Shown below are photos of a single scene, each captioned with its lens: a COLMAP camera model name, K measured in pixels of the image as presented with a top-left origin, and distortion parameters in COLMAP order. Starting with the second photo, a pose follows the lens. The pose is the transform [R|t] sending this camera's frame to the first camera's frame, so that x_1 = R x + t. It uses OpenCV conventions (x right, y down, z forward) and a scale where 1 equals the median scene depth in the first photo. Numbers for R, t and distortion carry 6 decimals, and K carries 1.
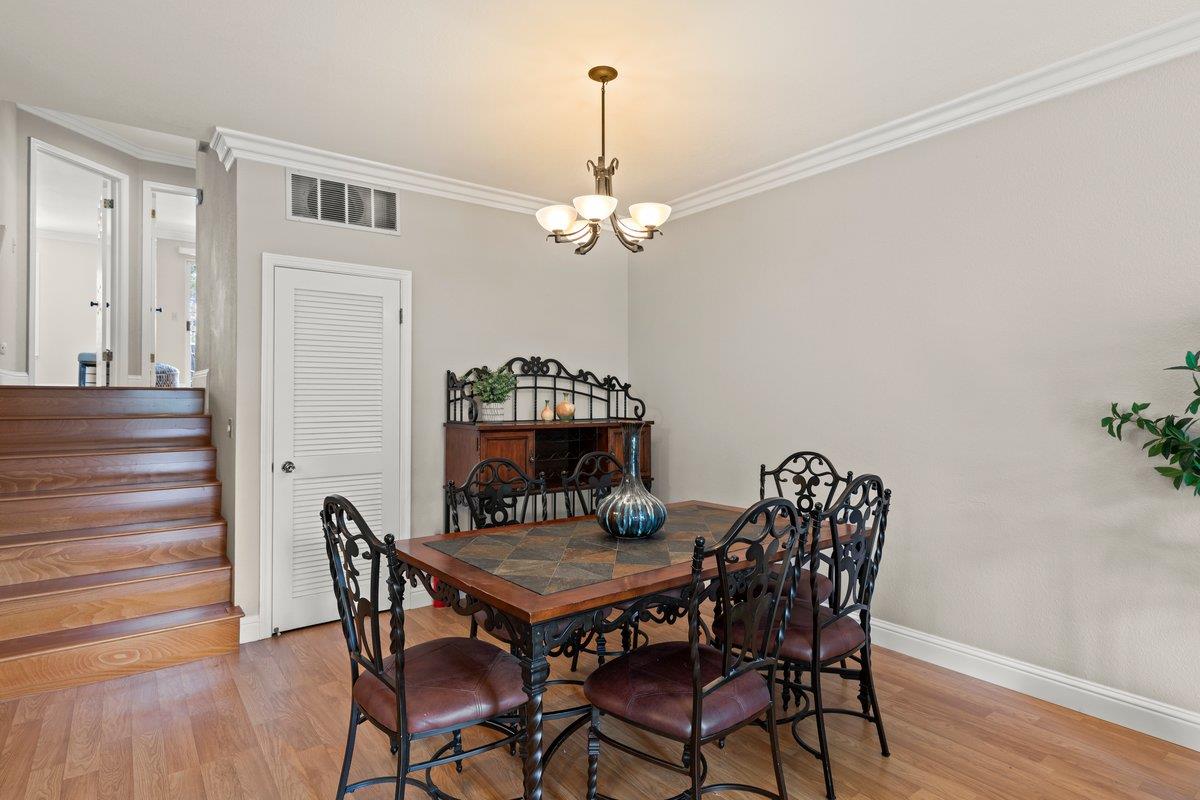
lens RADIAL K [[640.6, 0, 599.4], [0, 640.6, 385.5], [0, 0, 1]] dist [0.009047, -0.000815]
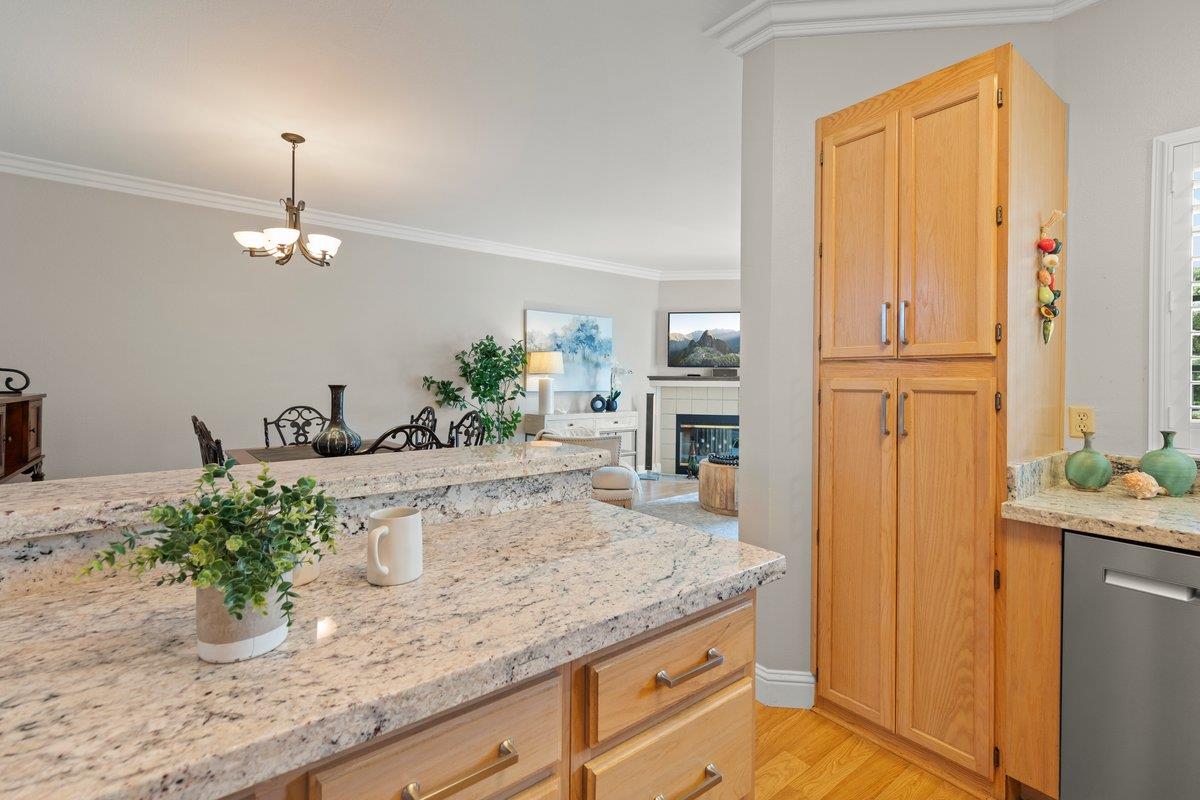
lens RADIAL K [[537.2, 0, 598.9], [0, 537.2, 378.6], [0, 0, 1]] dist [0.005153, -0.000219]
pose [[-0.010321, 0.004021, 0.999939, -0.973658], [-0.025525, 0.999665, -0.004284, 0.022500], [-0.999621, -0.025568, -0.010215, 0.276883]]
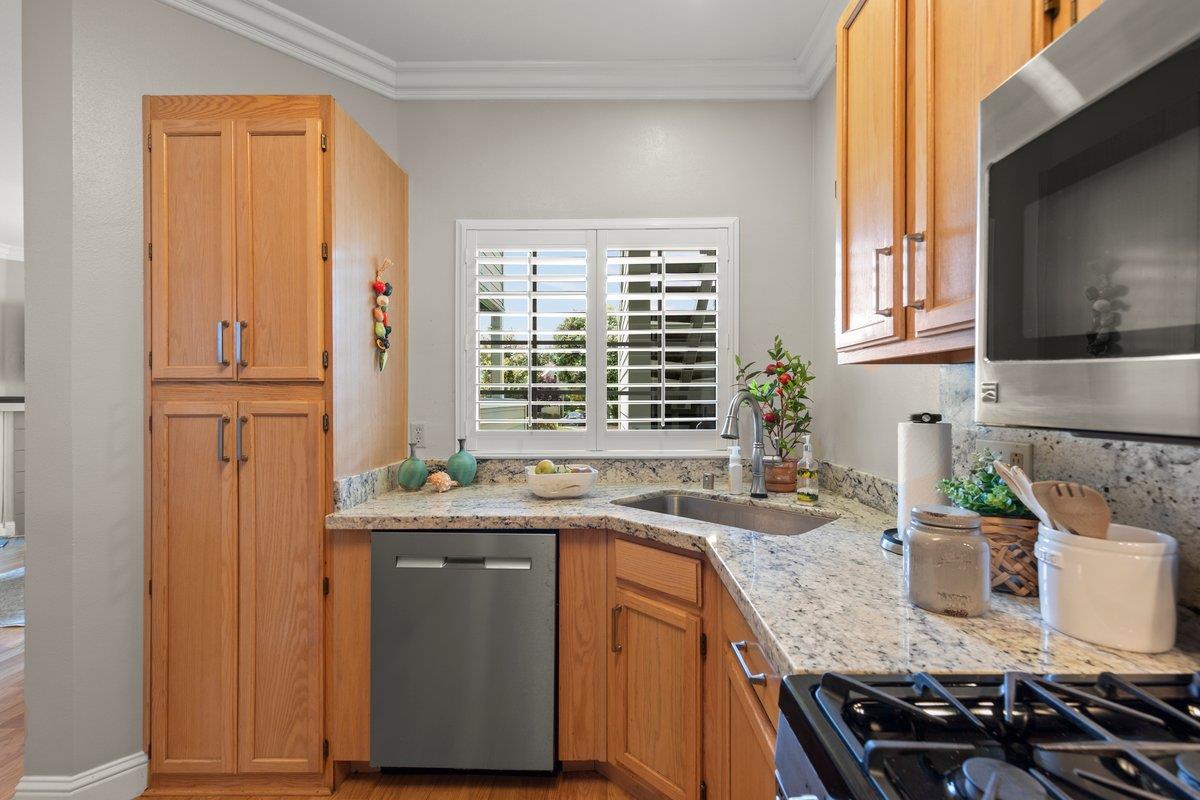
lens RADIAL K [[537.2, 0, 567.7], [0, 537.2, 402.6], [0, 0, 1]] dist [0.005153, -0.000219]
pose [[-0.785731, 0.002163, 0.618565, -1.004313], [-0.007754, 0.999881, -0.013346, 0.017283], [-0.618520, -0.015283, -0.785620, 0.178897]]
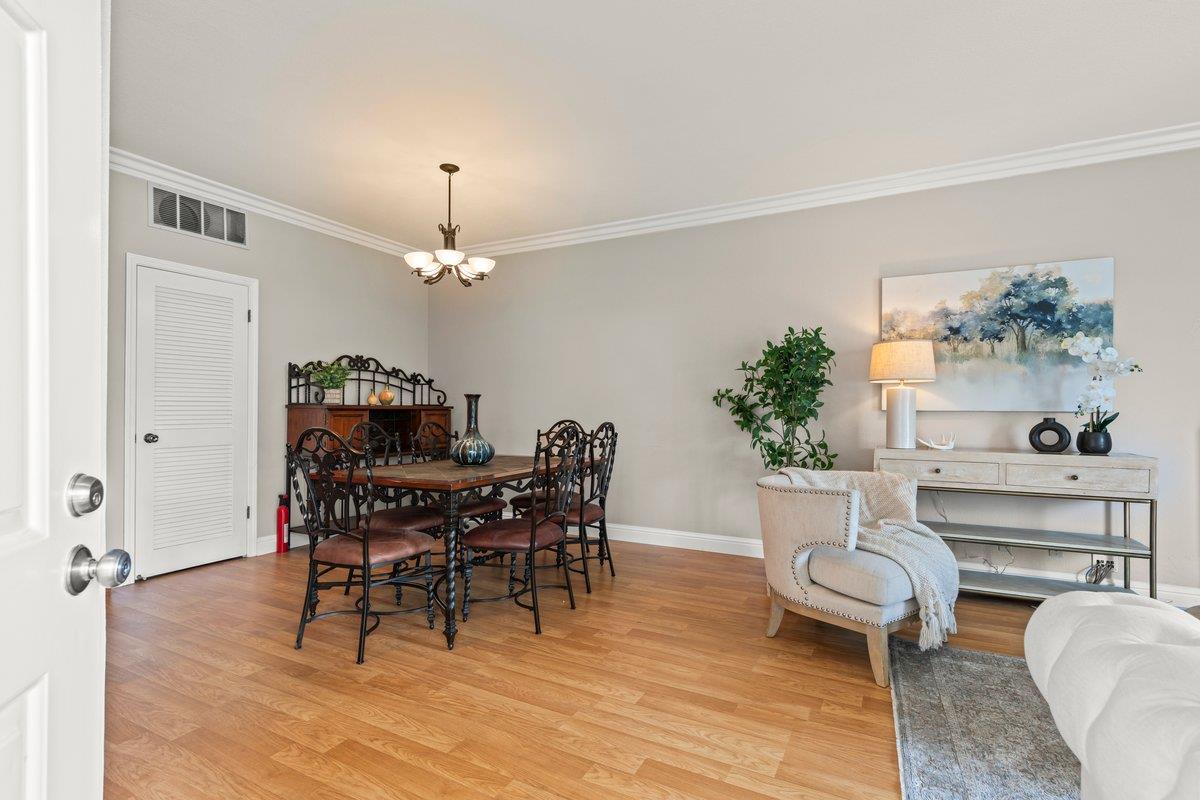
lens RADIAL K [[571.4, 0, 602.8], [0, 571.4, 402.8], [0, 0, 1]] dist [0.015741, -0.000844]
pose [[0.904677, 0.008105, 0.426020, -0.200141], [-0.013031, 0.999878, 0.008650, 0.045451], [-0.425898, -0.013377, 0.904672, -0.326207]]
